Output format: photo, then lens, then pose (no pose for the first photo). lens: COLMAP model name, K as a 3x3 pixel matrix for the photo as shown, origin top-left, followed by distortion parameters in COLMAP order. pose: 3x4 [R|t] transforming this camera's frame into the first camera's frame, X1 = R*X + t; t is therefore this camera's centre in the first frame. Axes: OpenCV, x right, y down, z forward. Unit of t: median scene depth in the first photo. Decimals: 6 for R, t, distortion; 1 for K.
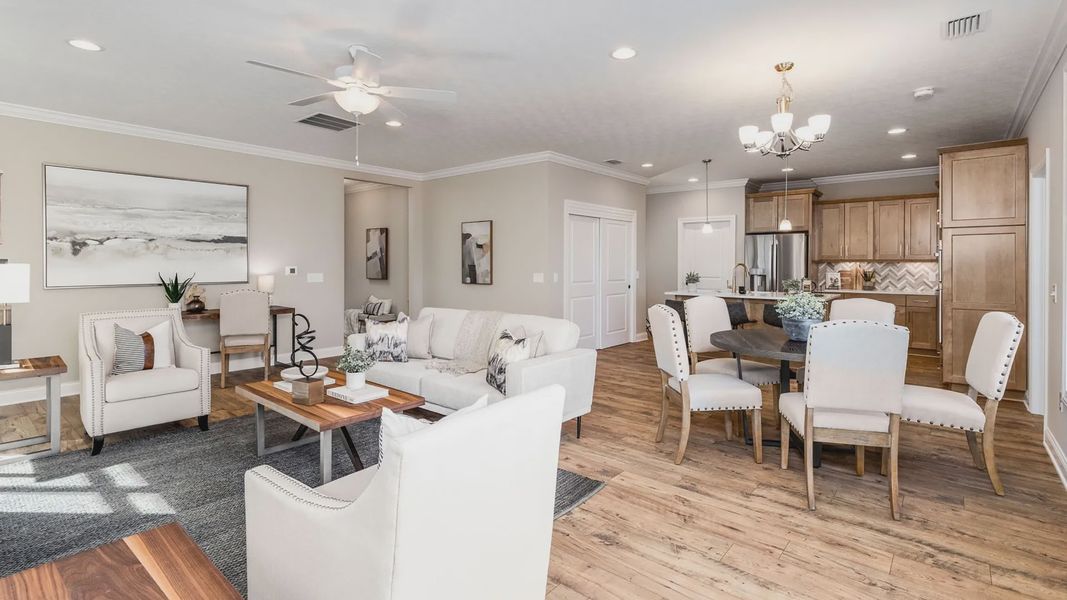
lens RADIAL K [[496.4, 0, 538.3], [0, 496.4, 271.2], [0, 0, 1]] dist [0.003810, -0.000064]
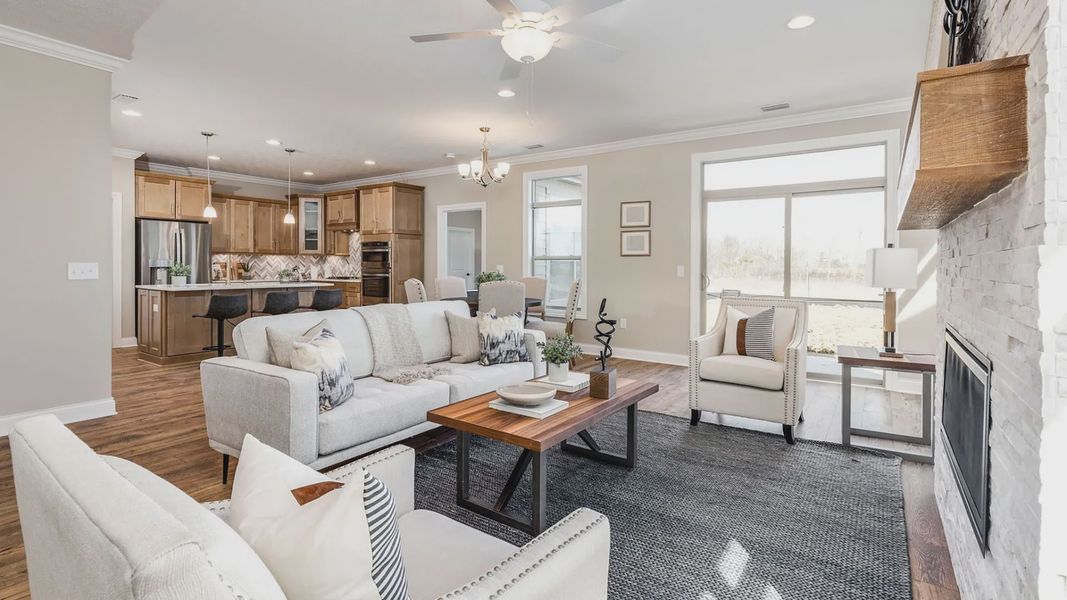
lens RADIAL K [[496.4, 0, 530.9], [0, 496.4, 265.8], [0, 0, 1]] dist [0.003810, -0.000064]
pose [[-0.095258, -0.003506, 0.995446, -0.521291], [0.012056, 0.999916, 0.004675, 0.009230], [-0.995380, 0.012447, -0.095208, 0.477220]]
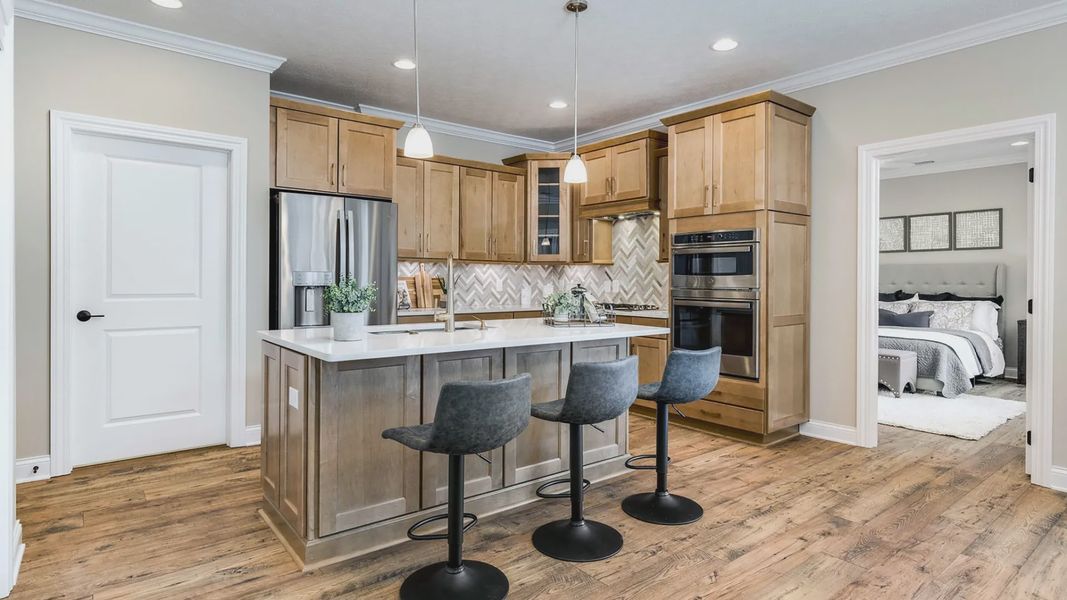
lens RADIAL K [[569.2, 0, 529.1], [0, 569.2, 284.7], [0, 0, 1]] dist [-0.013045, -0.000275]
pose [[0.195017, -0.007932, 0.980768, -0.012216], [0.009862, 0.999933, 0.006126, 0.005489], [-0.980750, 0.008478, 0.195082, 0.774963]]
